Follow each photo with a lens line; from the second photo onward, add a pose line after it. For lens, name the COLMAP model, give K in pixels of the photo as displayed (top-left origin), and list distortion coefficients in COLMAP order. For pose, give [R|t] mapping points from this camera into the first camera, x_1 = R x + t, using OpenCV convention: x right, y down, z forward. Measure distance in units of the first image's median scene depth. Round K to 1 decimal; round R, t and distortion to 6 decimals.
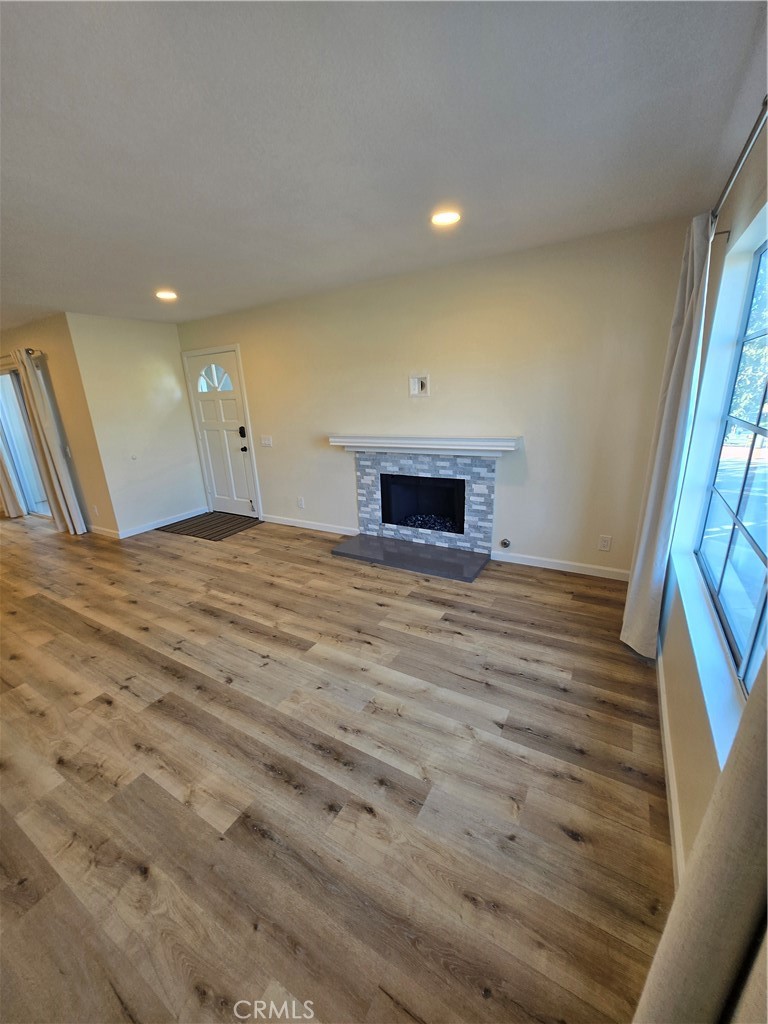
lens RADIAL K [[402.3, 0, 381.4], [0, 402.3, 522.5], [0, 0, 1]] dist [0.001032, 0.000566]
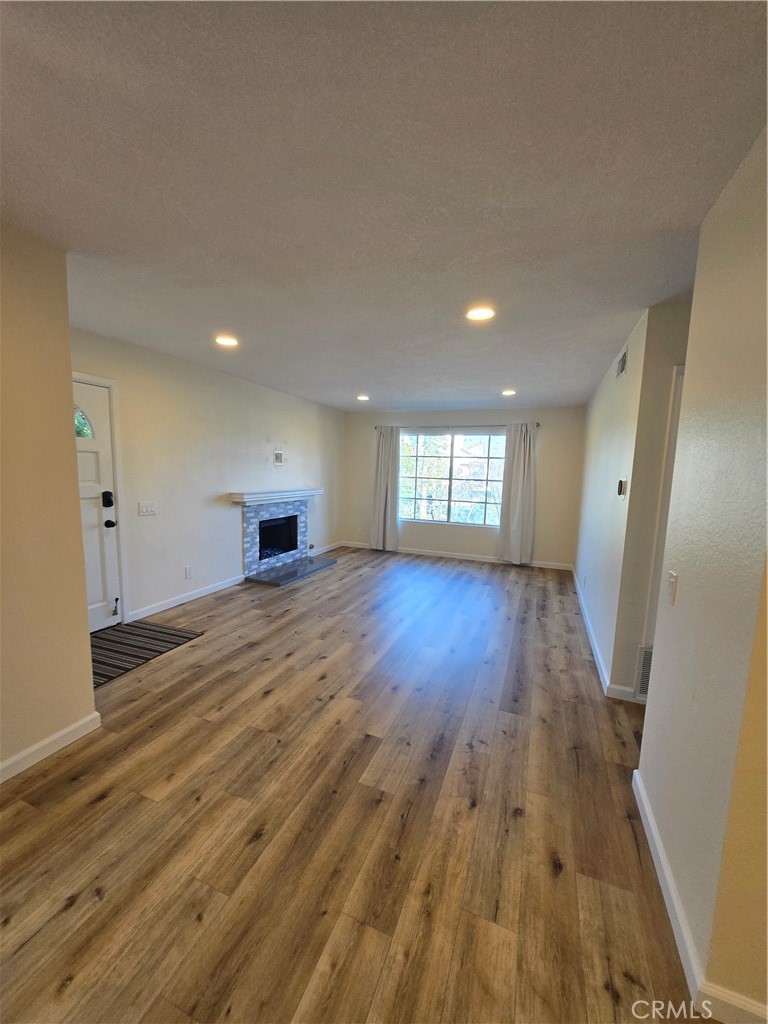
lens RADIAL K [[400.9, 0, 379.5], [0, 400.9, 518.9], [0, 0, 1]] dist [0.001286, 0.000094]
pose [[-0.153166, -0.082532, 0.984748, -1.486918], [0.281985, 0.951424, 0.123599, -0.200453], [-0.947114, 0.296615, -0.122453, 0.890768]]
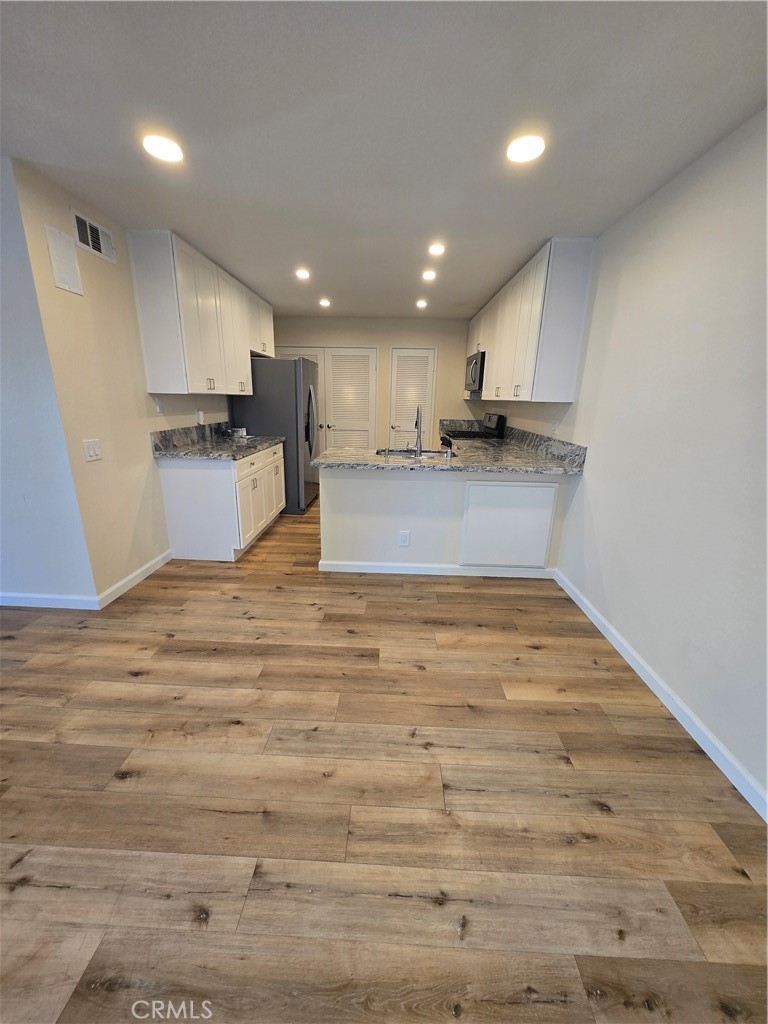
lens RADIAL K [[400.7, 0, 379.8], [0, 400.7, 515.3], [0, 0, 1]] dist [-0.000777, 0.000376]
pose [[-0.879438, 0.158211, -0.448953, -1.399300], [-0.130071, 0.827386, 0.546364, -0.337109], [0.457898, 0.538889, -0.707056, 1.381316]]
